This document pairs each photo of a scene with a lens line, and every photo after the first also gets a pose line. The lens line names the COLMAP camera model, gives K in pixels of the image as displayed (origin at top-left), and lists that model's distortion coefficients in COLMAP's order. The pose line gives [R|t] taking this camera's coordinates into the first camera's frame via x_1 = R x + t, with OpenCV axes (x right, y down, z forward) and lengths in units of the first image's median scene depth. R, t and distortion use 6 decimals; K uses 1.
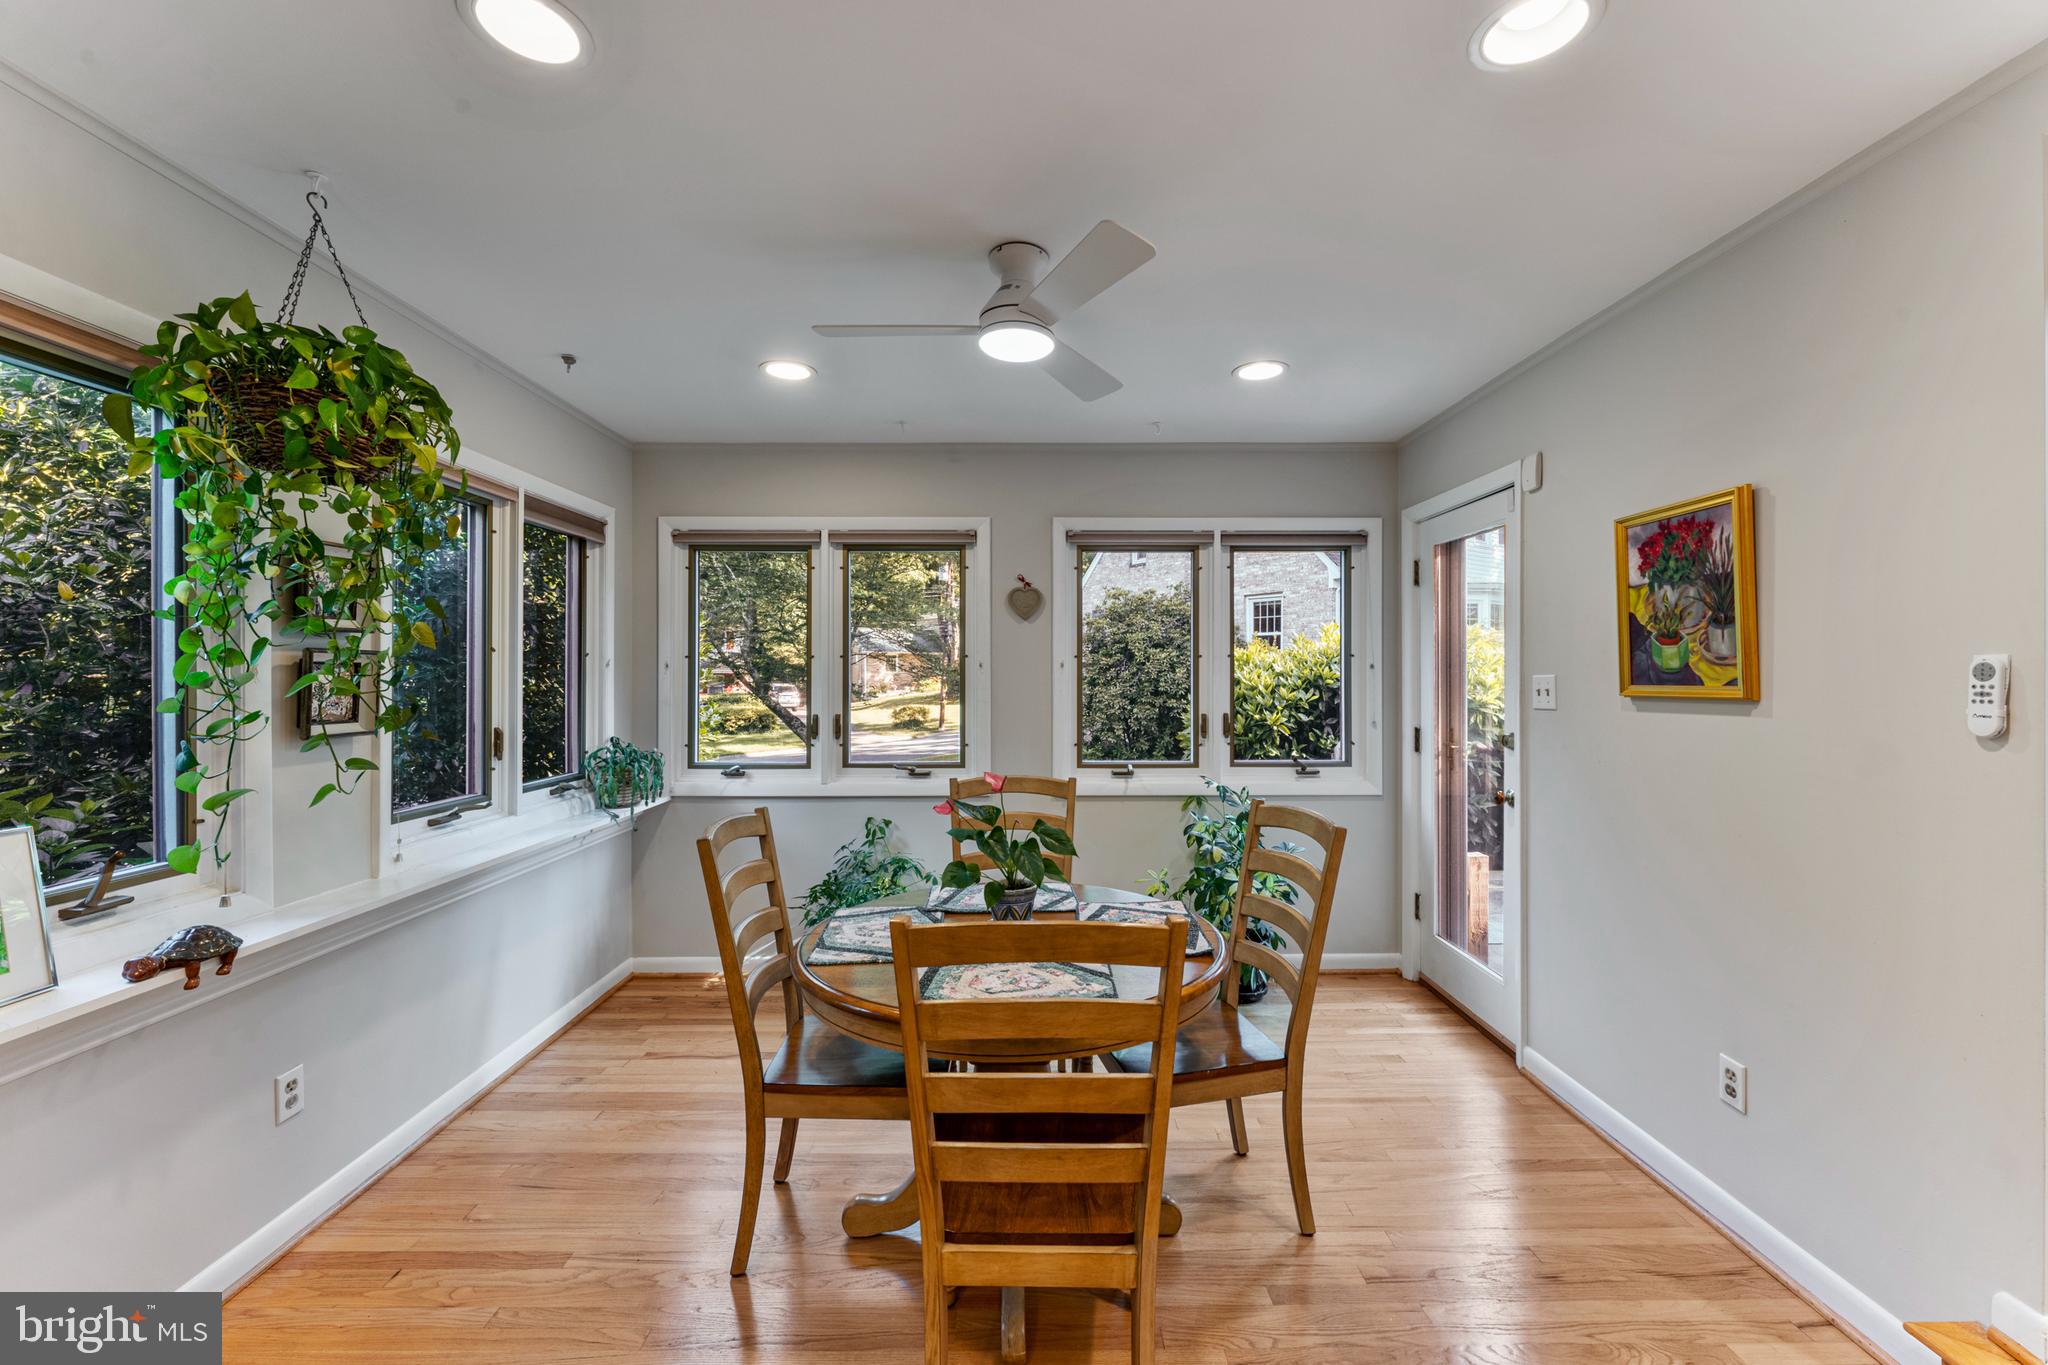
lens RADIAL K [[817.6, 0, 1024.5], [0, 817.6, 667.3], [0, 0, 1]] dist [-0.000427, -0.000048]
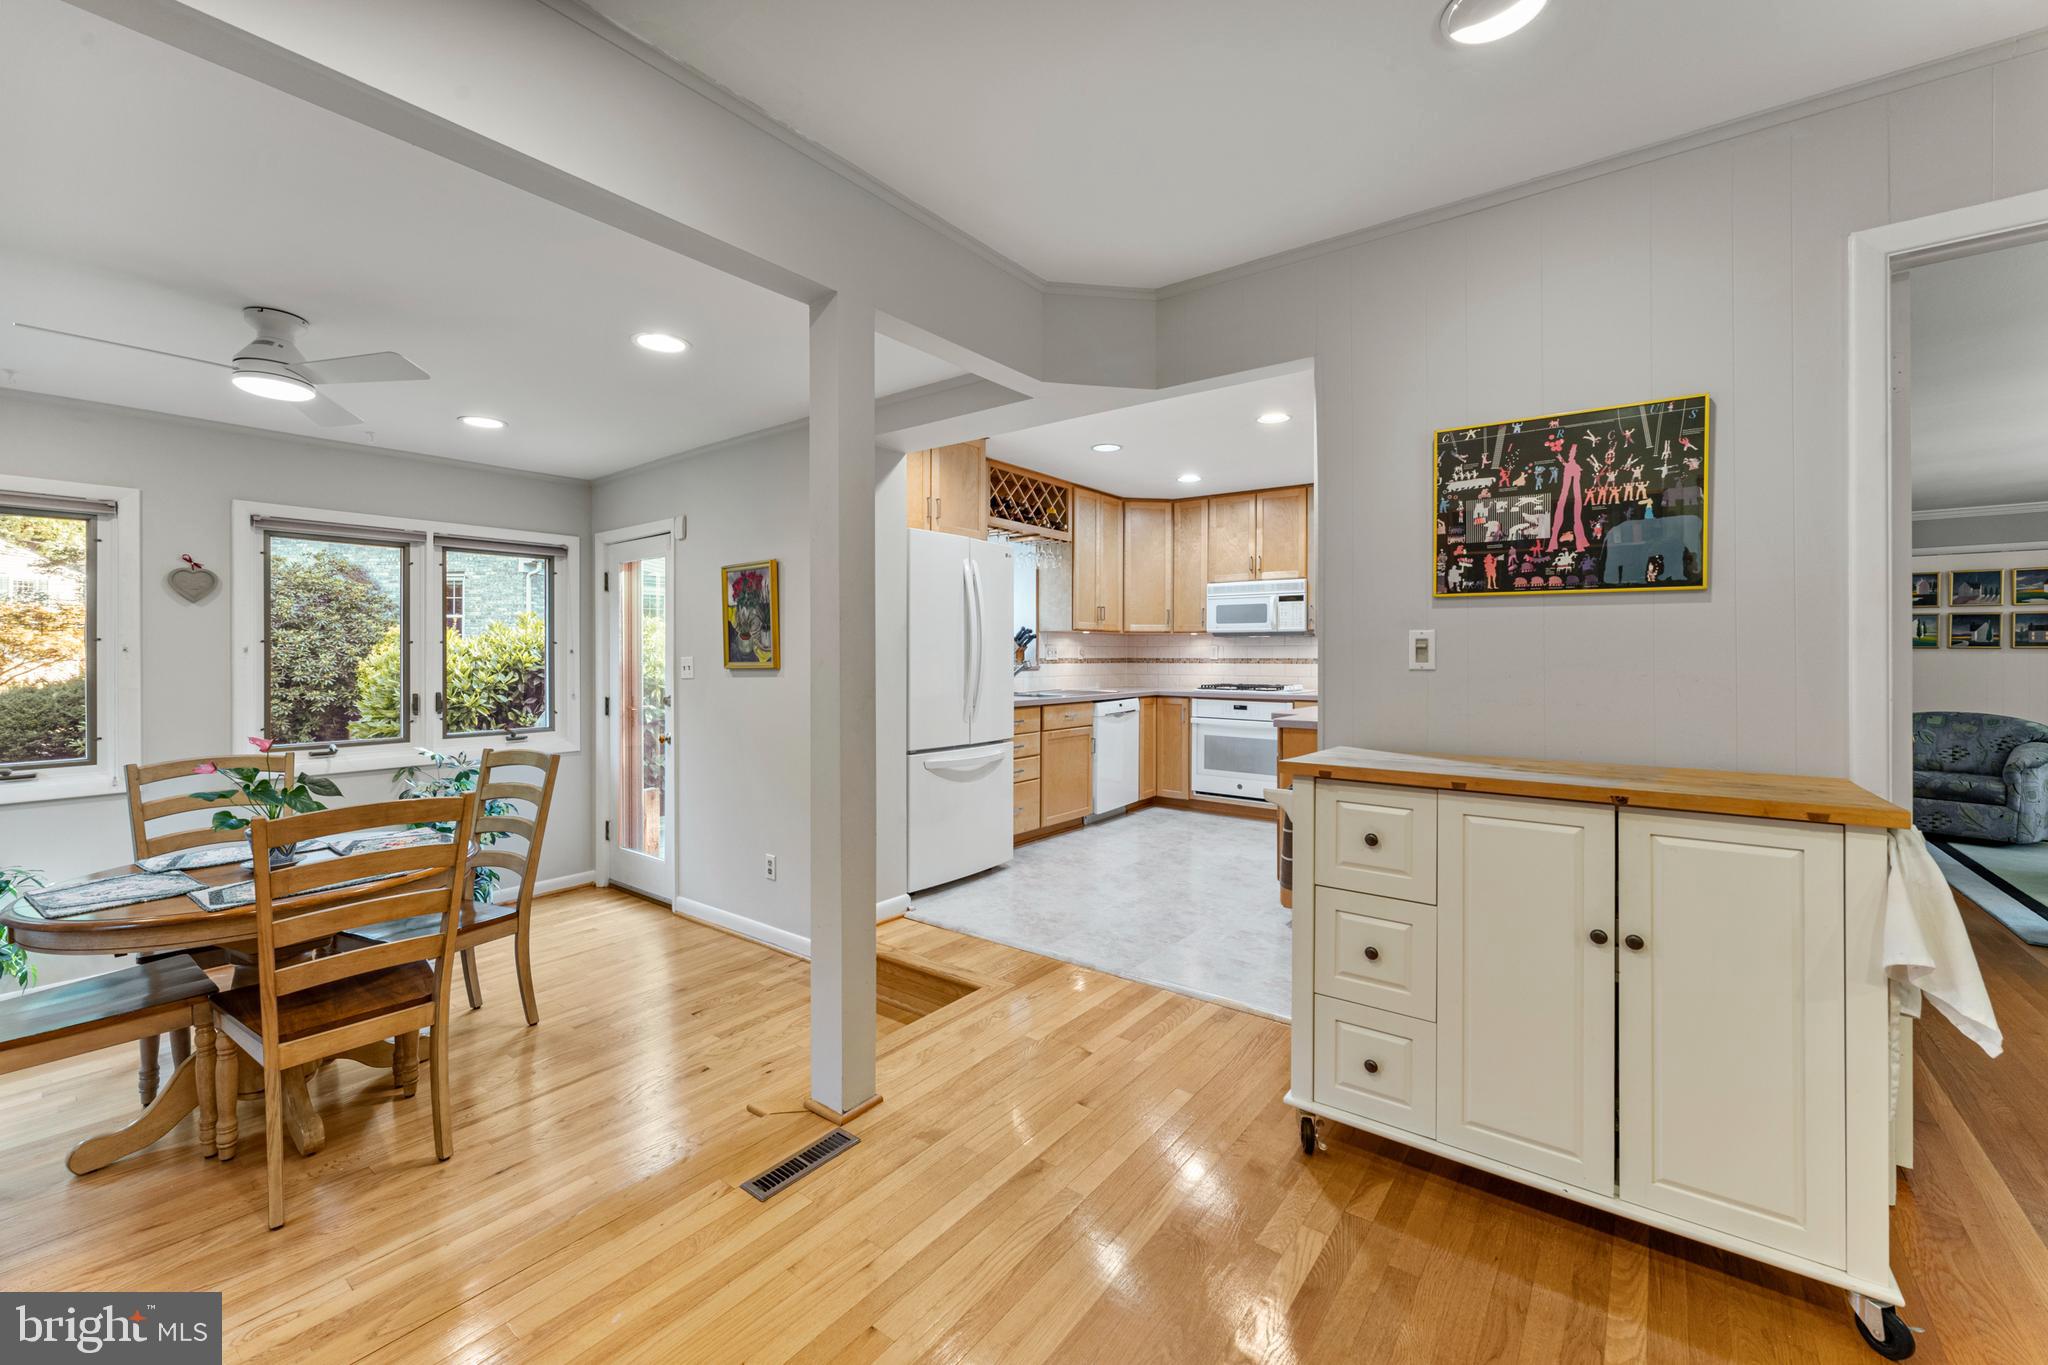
lens RADIAL K [[825.3, 0, 1018.1], [0, 825.3, 656.5], [0, 0, 1]] dist [0.001212, 0.000078]
pose [[0.616577, -0.003359, 0.787288, -0.179376], [-0.000066, 0.999991, 0.004318, 0.001111], [-0.787295, -0.002714, 0.616571, -0.385685]]
